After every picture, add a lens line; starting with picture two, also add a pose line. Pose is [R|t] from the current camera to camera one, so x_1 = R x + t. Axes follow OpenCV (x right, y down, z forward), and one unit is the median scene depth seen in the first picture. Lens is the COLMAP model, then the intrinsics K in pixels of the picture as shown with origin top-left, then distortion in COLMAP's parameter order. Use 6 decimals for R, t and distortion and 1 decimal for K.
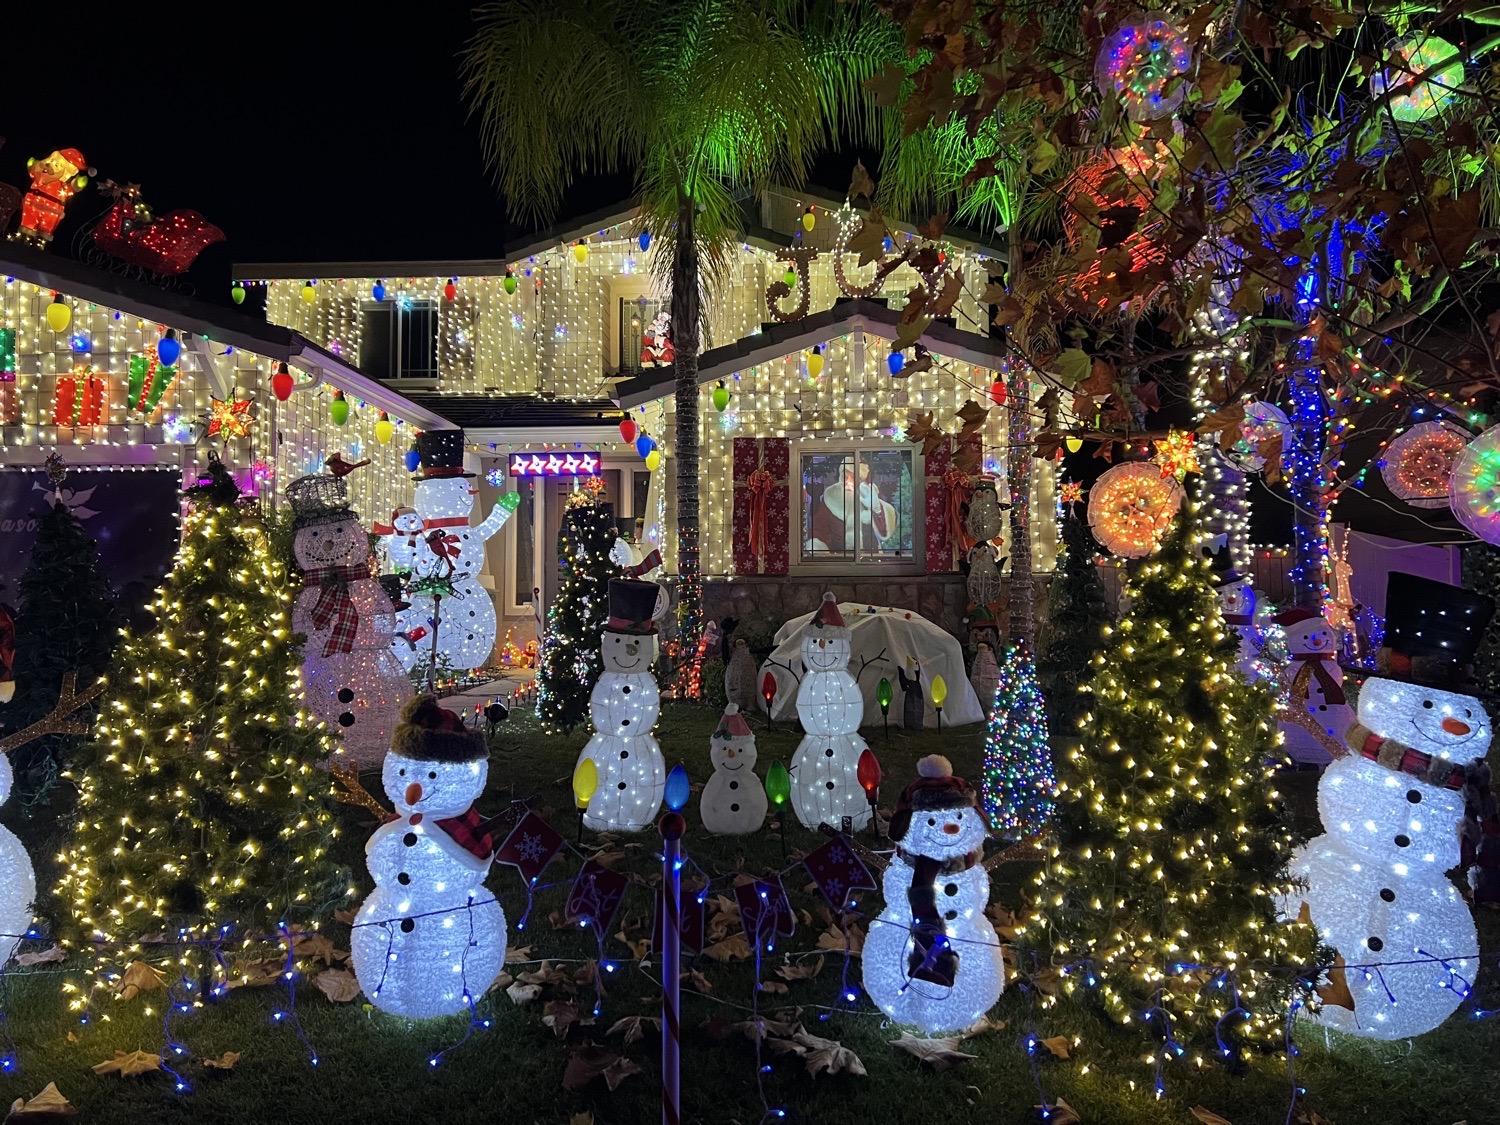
lens RADIAL K [[1165.0, 0, 750.0], [0, 1165.0, 562.5], [0, 0, 1]] dist [0.060894, -0.093935]
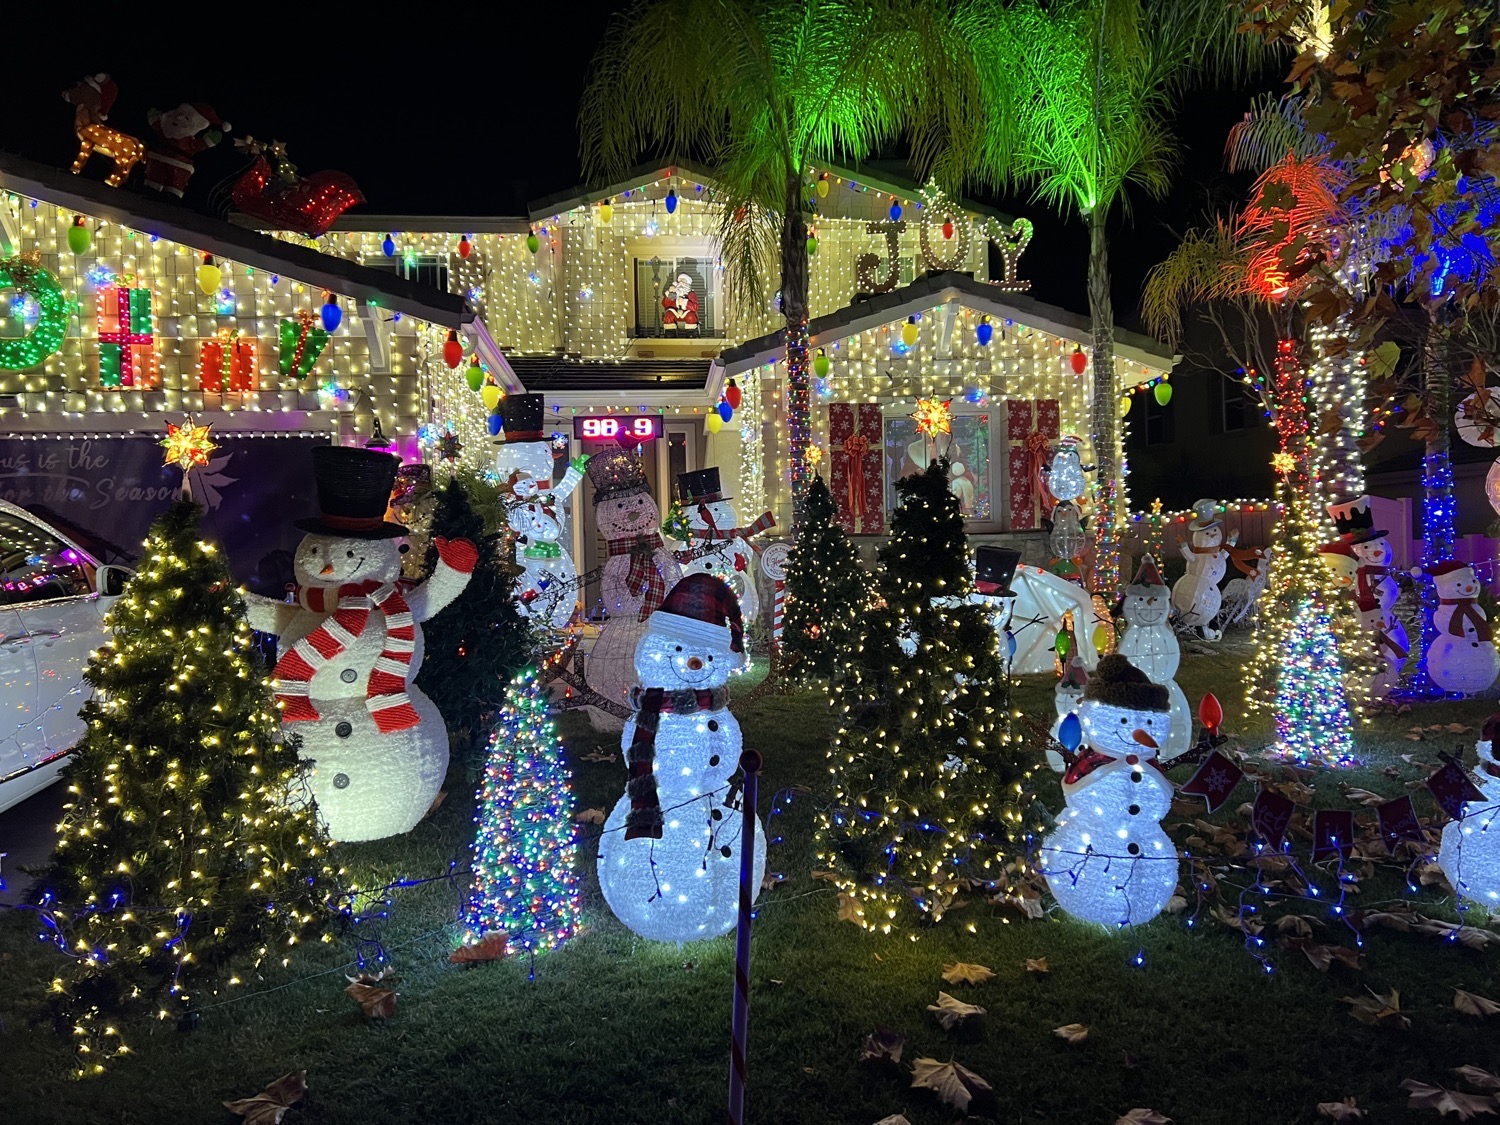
lens RADIAL K [[1165.0, 0, 750.0], [0, 1165.0, 562.5], [0, 0, 1]] dist [0.060894, -0.093935]
pose [[0.989154, -0.016284, 0.145975, -0.240526], [0.010185, 0.999048, 0.042428, -0.009569], [-0.146527, -0.040481, 0.988378, -0.028912]]
